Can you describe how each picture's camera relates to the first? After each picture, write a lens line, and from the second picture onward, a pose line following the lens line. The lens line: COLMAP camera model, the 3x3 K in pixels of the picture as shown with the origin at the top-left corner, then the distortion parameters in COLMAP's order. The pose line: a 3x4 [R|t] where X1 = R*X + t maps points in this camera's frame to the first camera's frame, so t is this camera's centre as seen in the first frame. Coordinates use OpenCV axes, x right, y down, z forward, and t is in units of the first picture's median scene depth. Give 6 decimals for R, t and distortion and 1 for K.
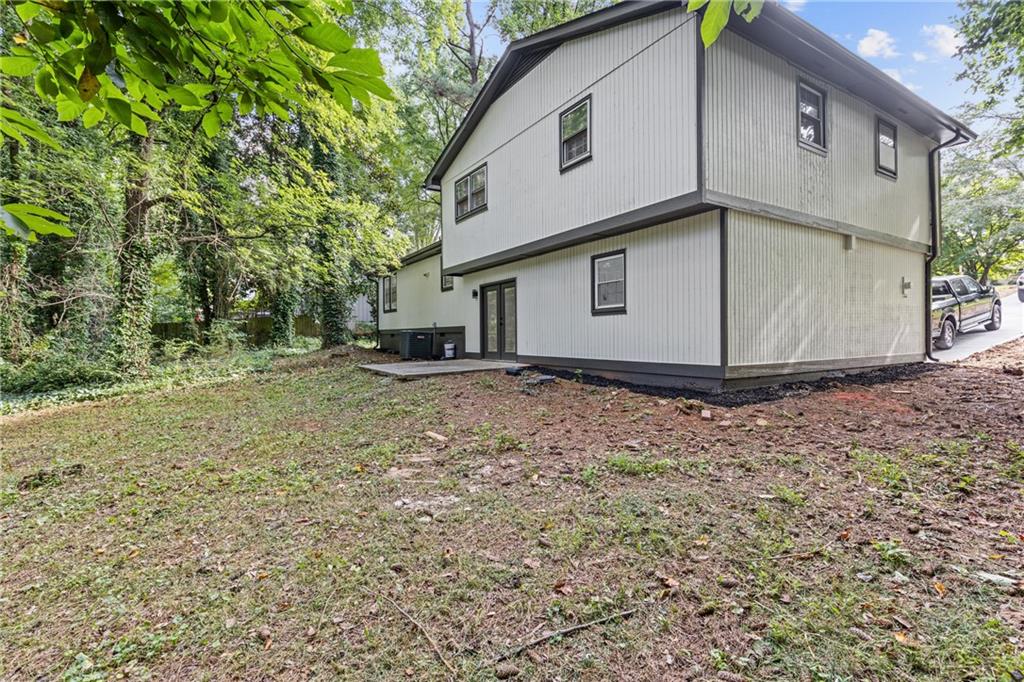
lens RADIAL K [[479.3, 0, 512.9], [0, 479.3, 339.1], [0, 0, 1]] dist [0.003721, 0.000222]
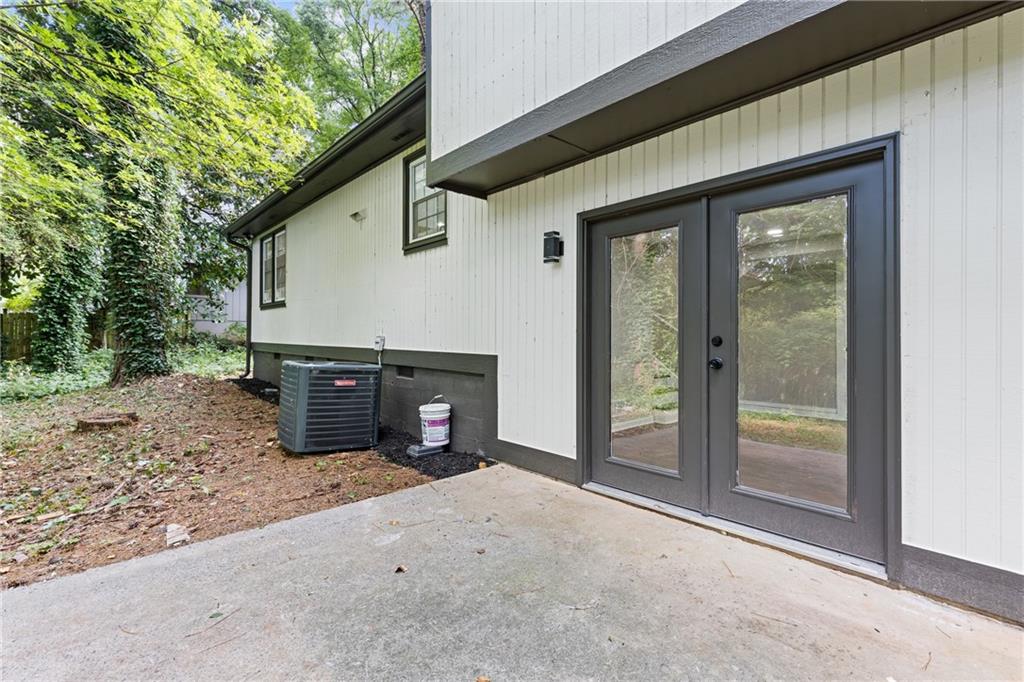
lens RADIAL K [[470.2, 0, 513.1], [0, 470.2, 339.1], [0, 0, 1]] dist [-0.002630, -0.000140]
pose [[0.983587, 0.013007, 0.179963, -0.137683], [-0.012528, 0.999914, -0.003799, -0.035170], [-0.179997, 0.001483, 0.983666, 0.664667]]
